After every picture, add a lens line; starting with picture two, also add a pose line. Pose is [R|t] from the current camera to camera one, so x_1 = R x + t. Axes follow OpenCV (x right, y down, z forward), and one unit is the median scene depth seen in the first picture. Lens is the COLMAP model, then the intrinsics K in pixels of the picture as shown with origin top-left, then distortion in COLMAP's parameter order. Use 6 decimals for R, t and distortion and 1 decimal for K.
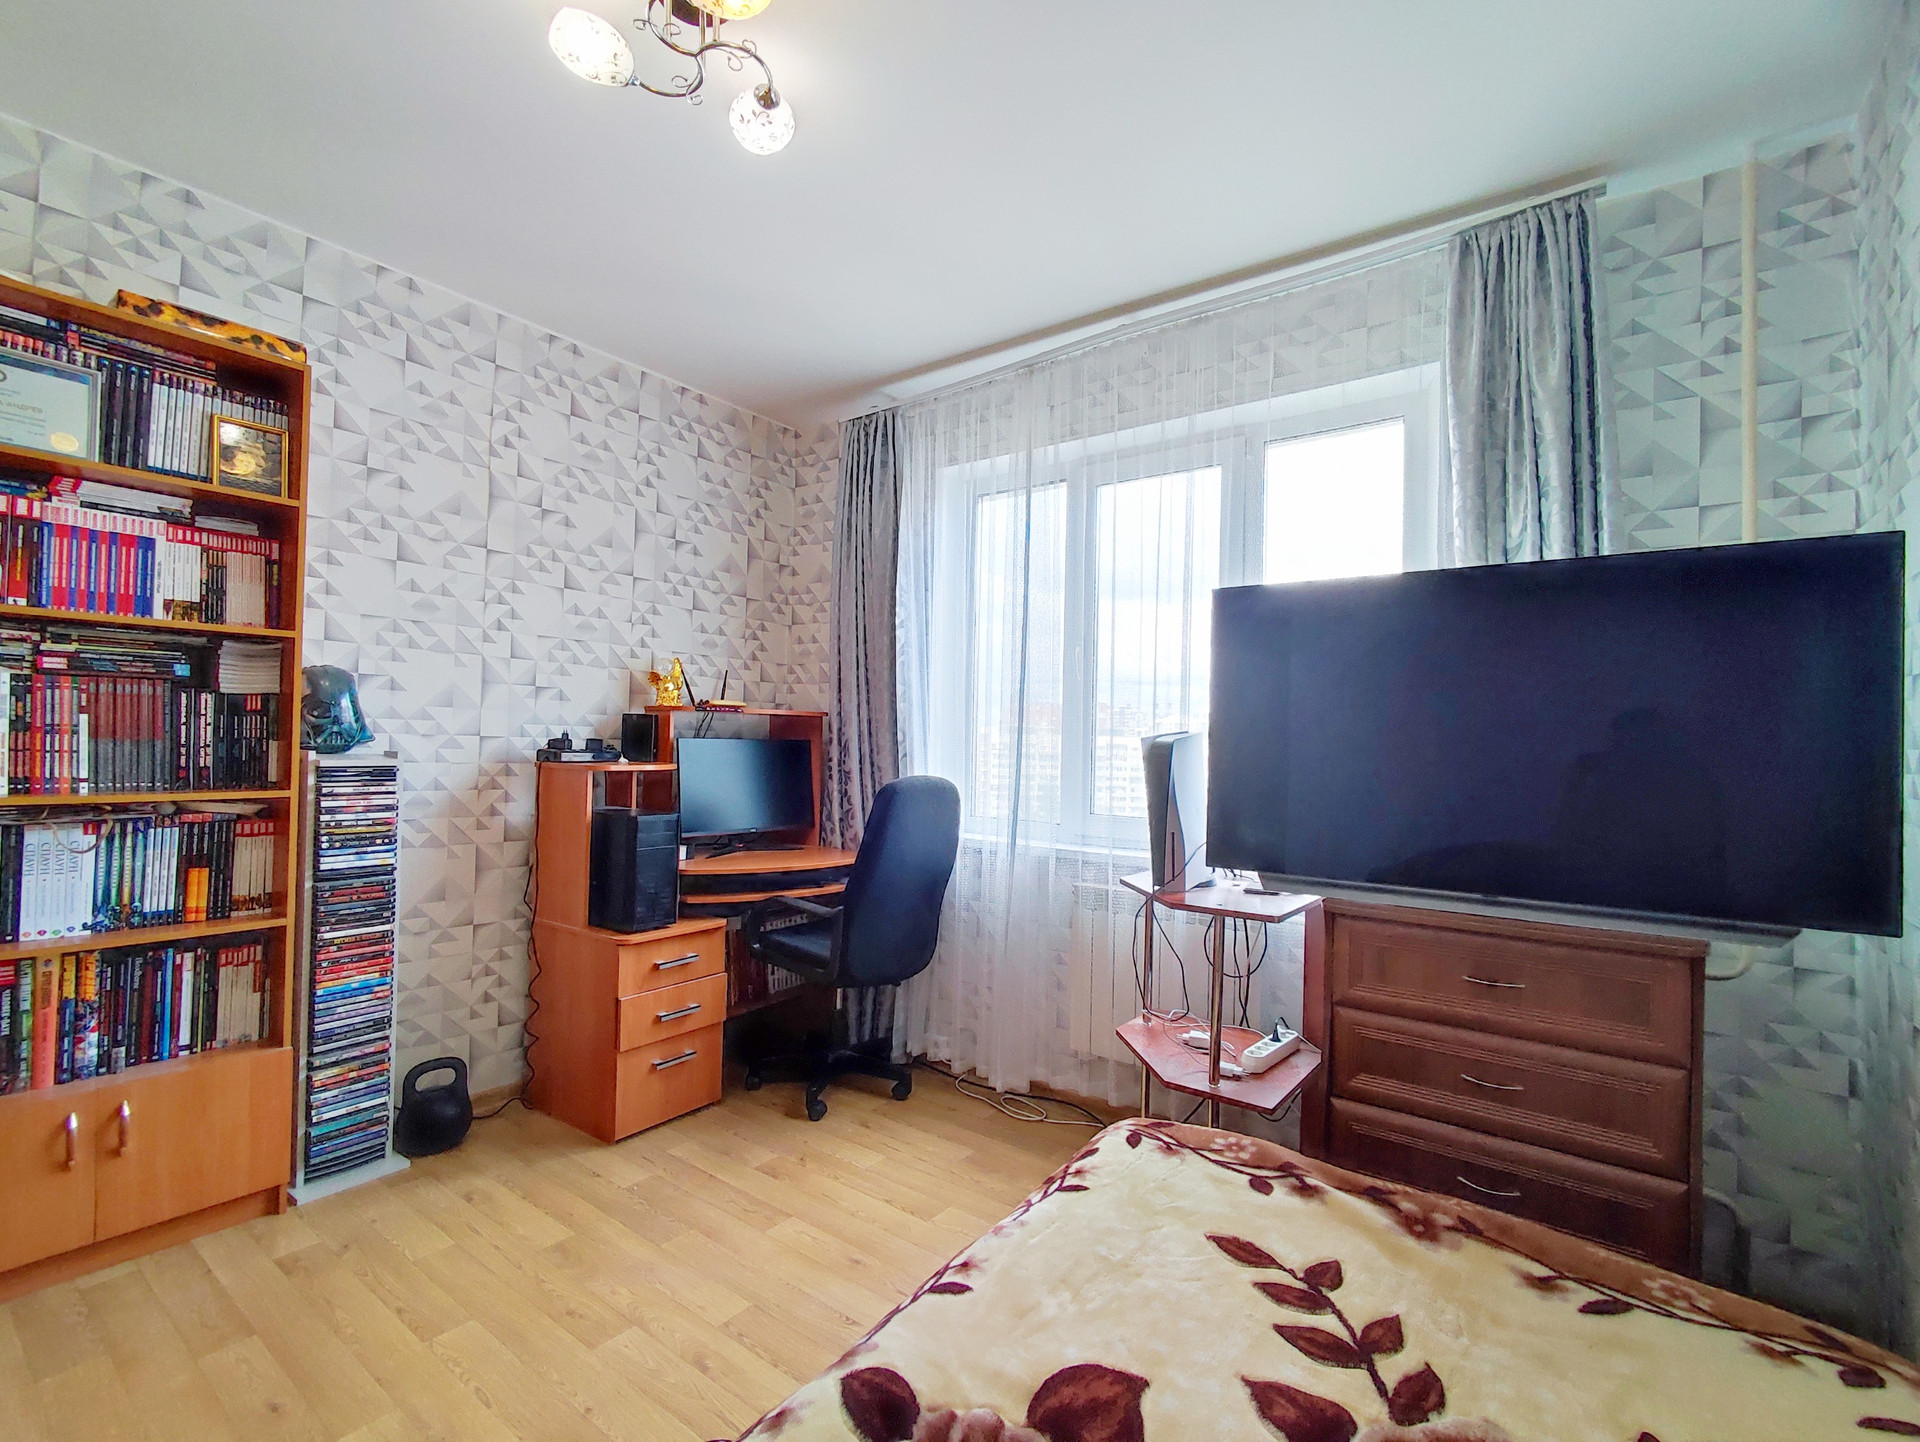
lens RADIAL K [[895.6, 0, 966.2], [0, 895.6, 720.0], [0, 0, 1]] dist [0.008458, 0.000335]
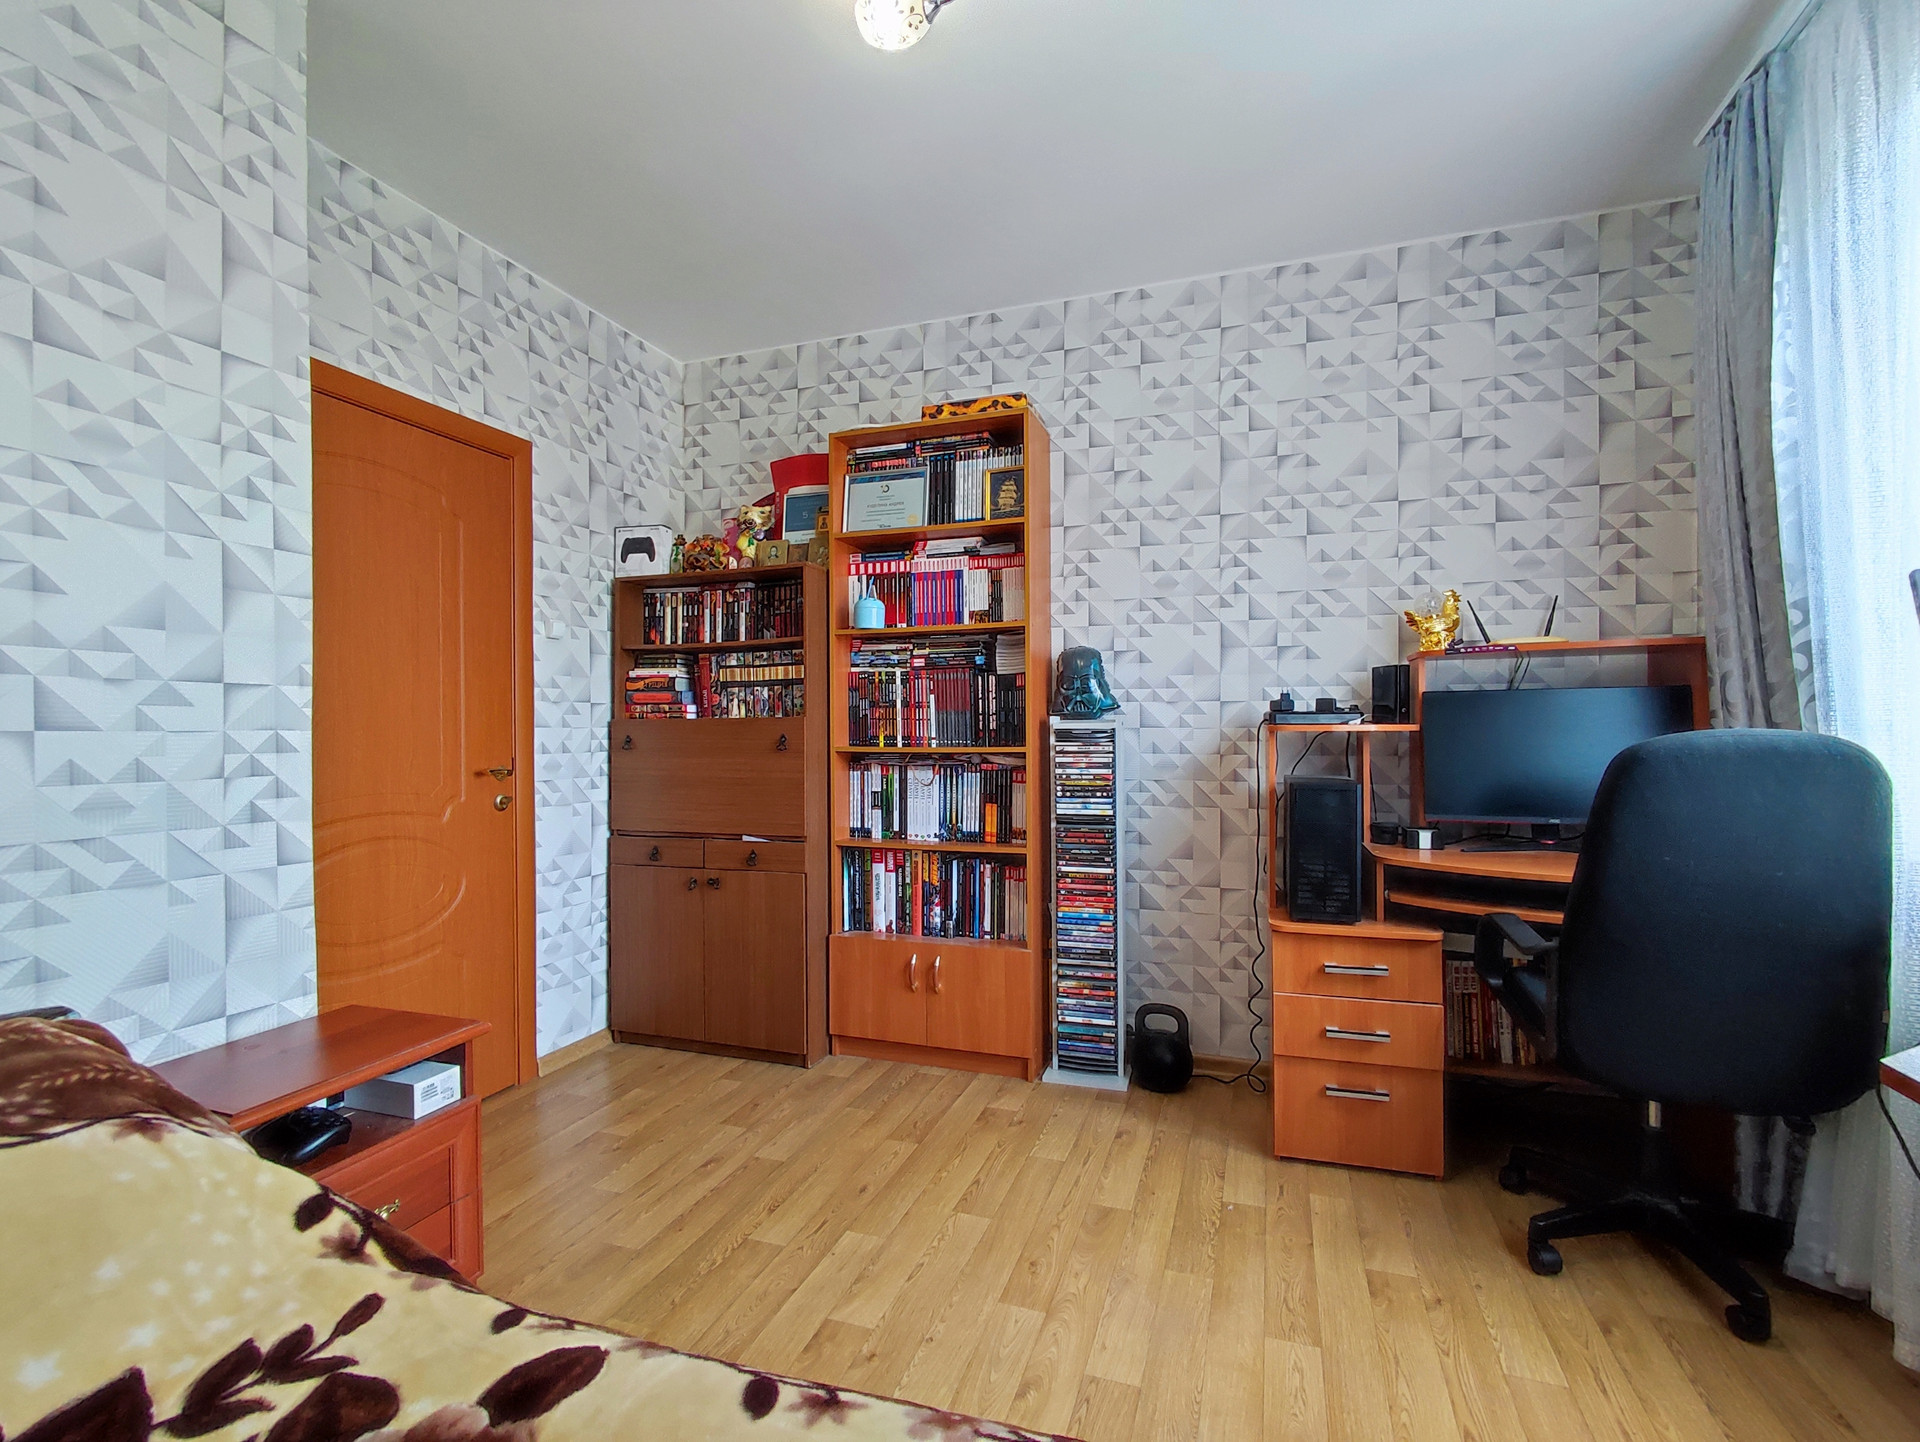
lens RADIAL K [[895.6, 0, 966.2], [0, 895.6, 720.0], [0, 0, 1]] dist [0.008458, 0.000335]
pose [[0.303192, -0.034963, -0.952288, 0.406818], [0.037460, 0.998992, -0.024752, 0.065849], [0.952193, -0.028168, 0.304196, 0.522439]]
